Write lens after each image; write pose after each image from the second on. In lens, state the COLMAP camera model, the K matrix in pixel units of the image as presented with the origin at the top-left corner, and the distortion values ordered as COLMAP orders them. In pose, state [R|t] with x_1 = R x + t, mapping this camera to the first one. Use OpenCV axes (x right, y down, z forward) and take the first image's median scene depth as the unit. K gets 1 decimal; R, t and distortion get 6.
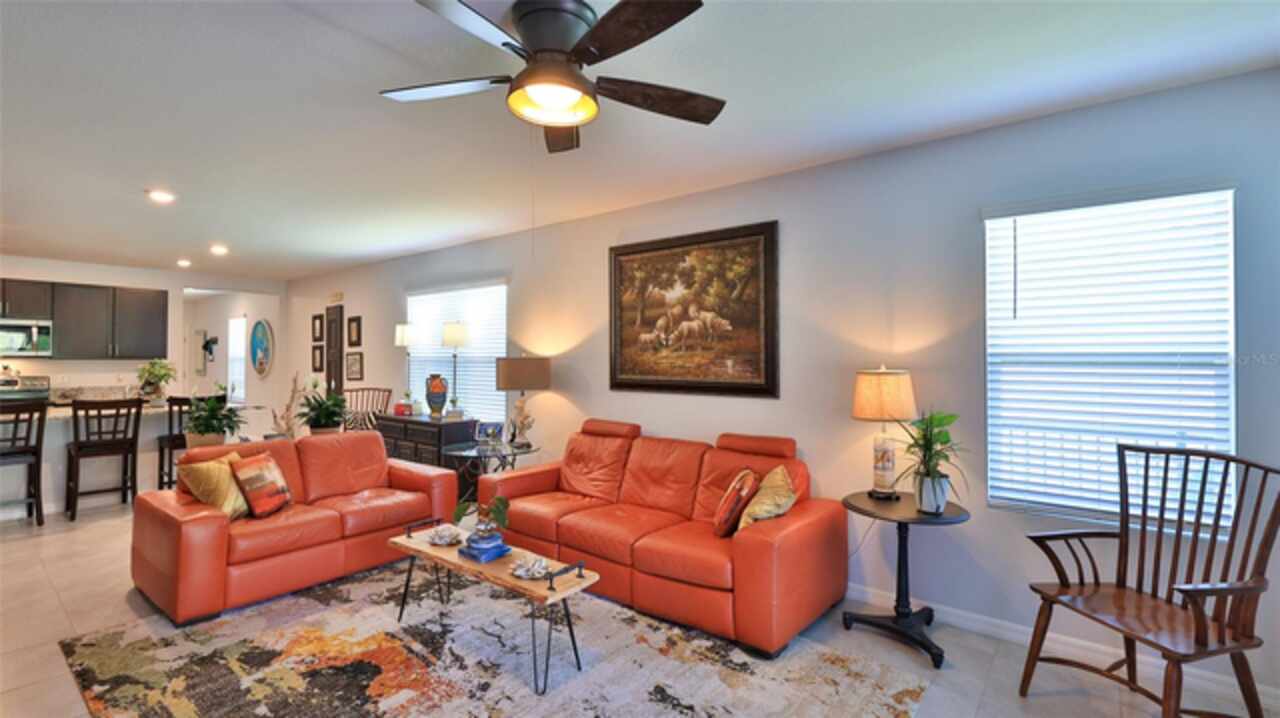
lens RADIAL K [[566.9, 0, 634.8], [0, 566.9, 356.4], [0, 0, 1]] dist [0.001407, -0.000083]
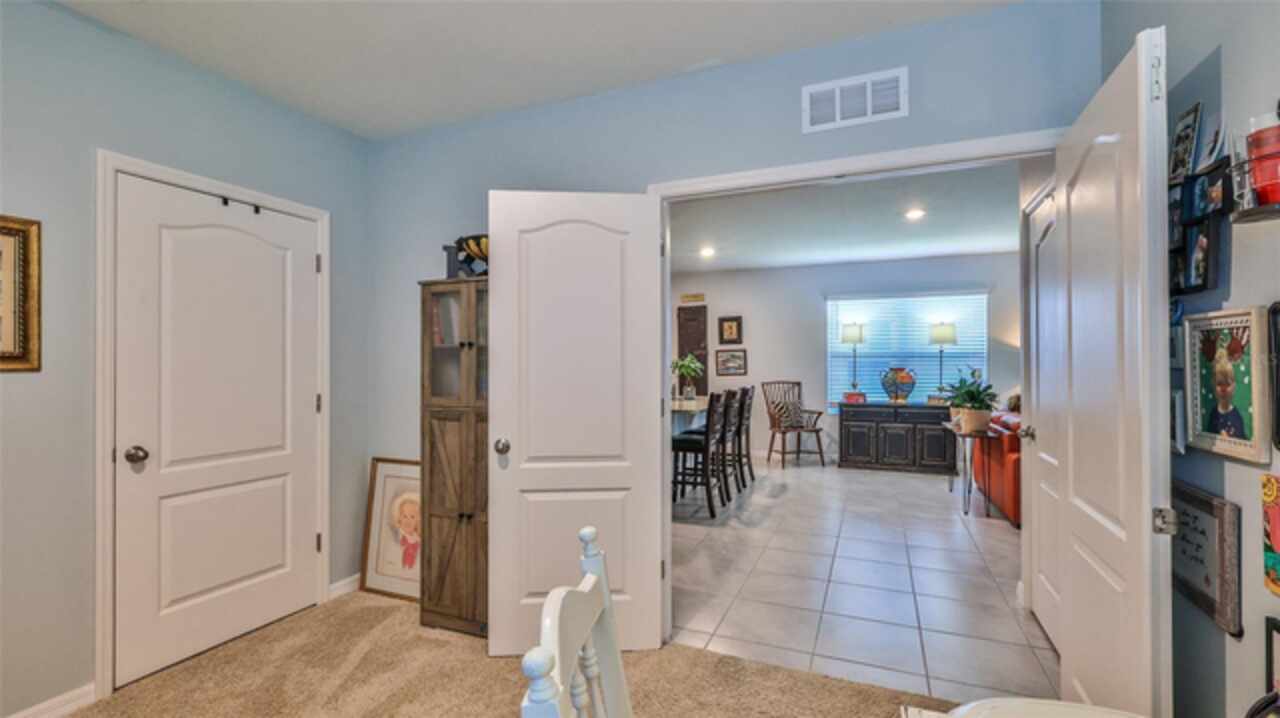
lens RADIAL K [[579.5, 0, 640.0], [0, 579.5, 359.0], [0, 0, 1]] dist [0.028999, -0.000017]
pose [[0.955068, -0.003516, 0.296366, -1.628883], [0.003761, 0.999993, -0.000256, 0.016933], [-0.296363, 0.001359, 0.955074, -0.015688]]
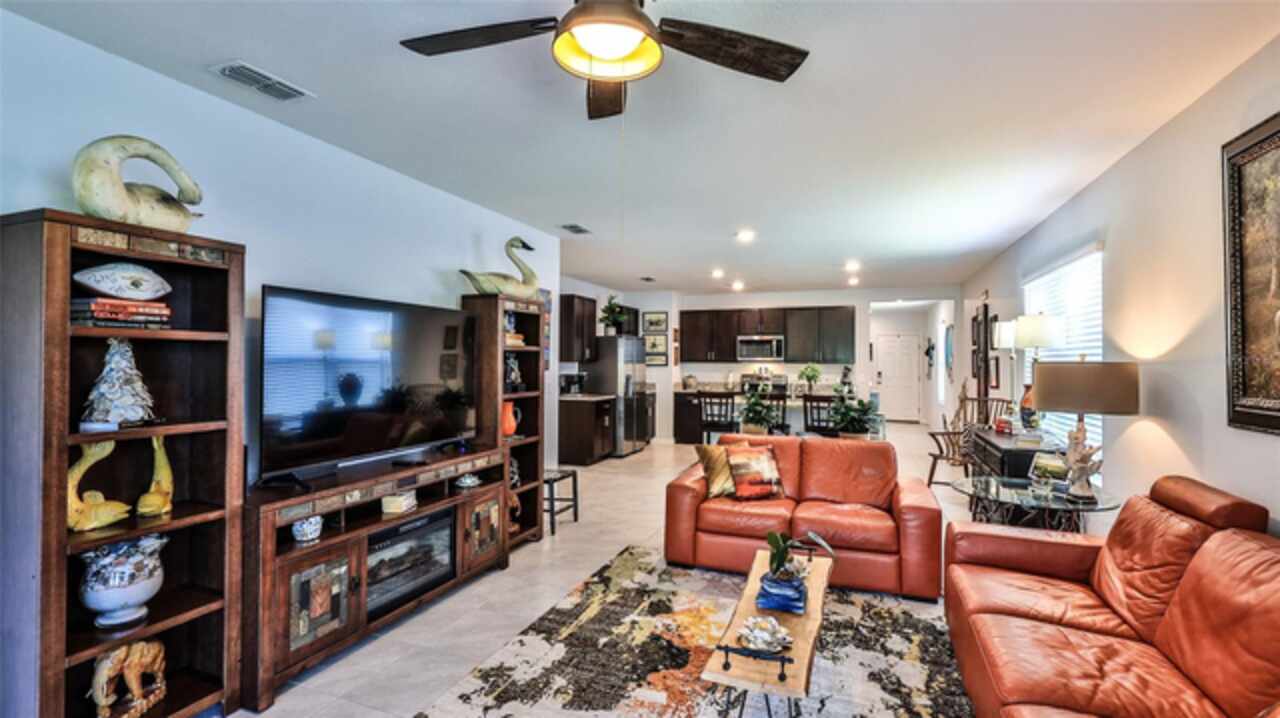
lens RADIAL K [[566.9, 0, 634.8], [0, 566.9, 356.4], [0, 0, 1]] dist [0.001407, -0.000083]
pose [[0.296571, -0.007897, -0.954978, 0.289164], [-0.002516, 0.999956, -0.009051, 0.002843], [0.955007, 0.005087, 0.296538, 0.351482]]
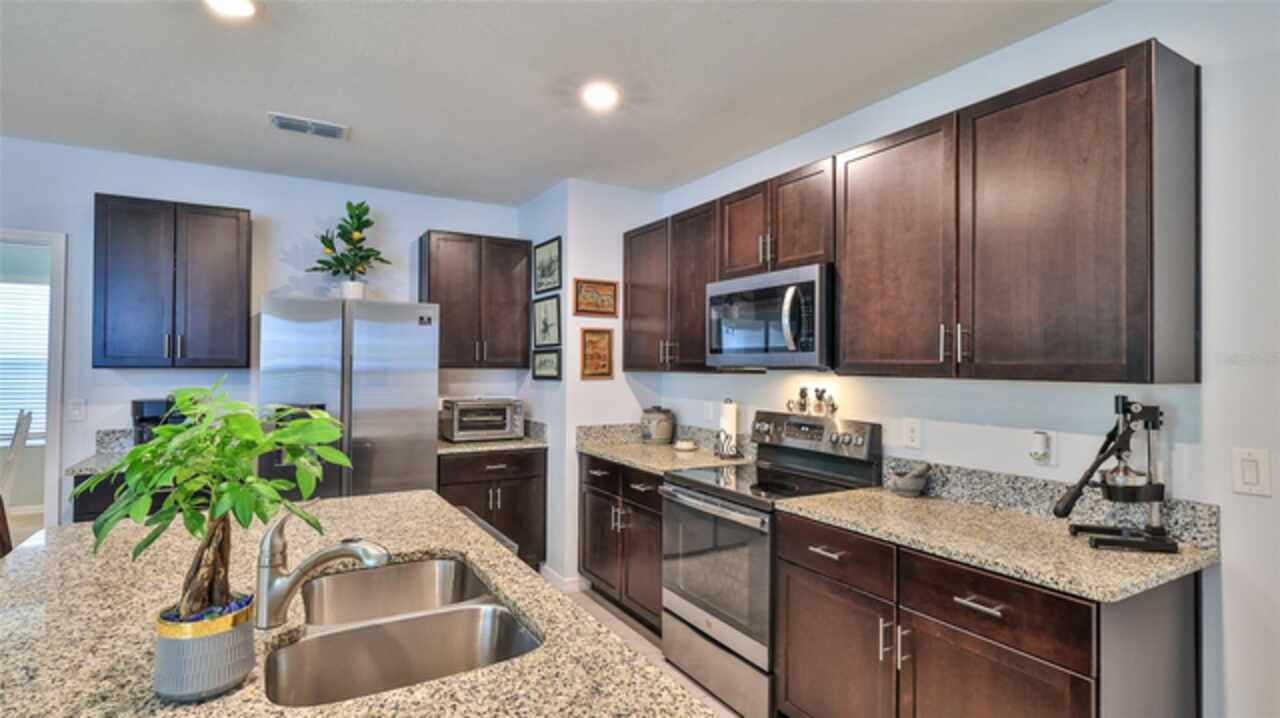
lens RADIAL K [[618.1, 0, 640.0], [0, 618.1, 359.0], [0, 0, 1]] dist [0.000692, 0.000550]
pose [[-0.344627, -0.012734, -0.938653, -0.942511], [-0.003807, 0.999919, -0.012167, 0.000009], [0.938732, -0.000619, -0.344647, 1.522611]]
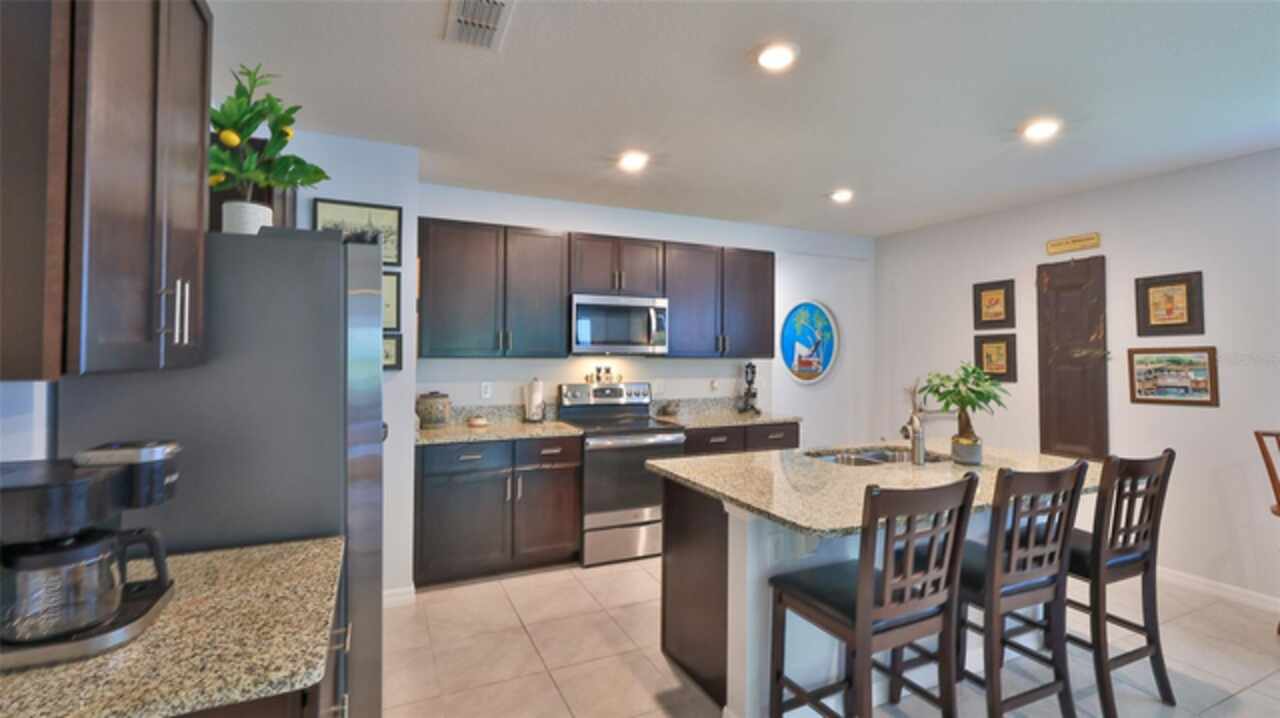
lens RADIAL K [[570.9, 0, 640.8], [0, 570.9, 346.7], [0, 0, 1]] dist [0.000061, -0.000090]
pose [[0.903338, -0.001033, -0.428928, -1.147672], [-0.002739, 0.999963, -0.008176, -0.003949], [0.428920, 0.008560, 0.903302, 0.586064]]
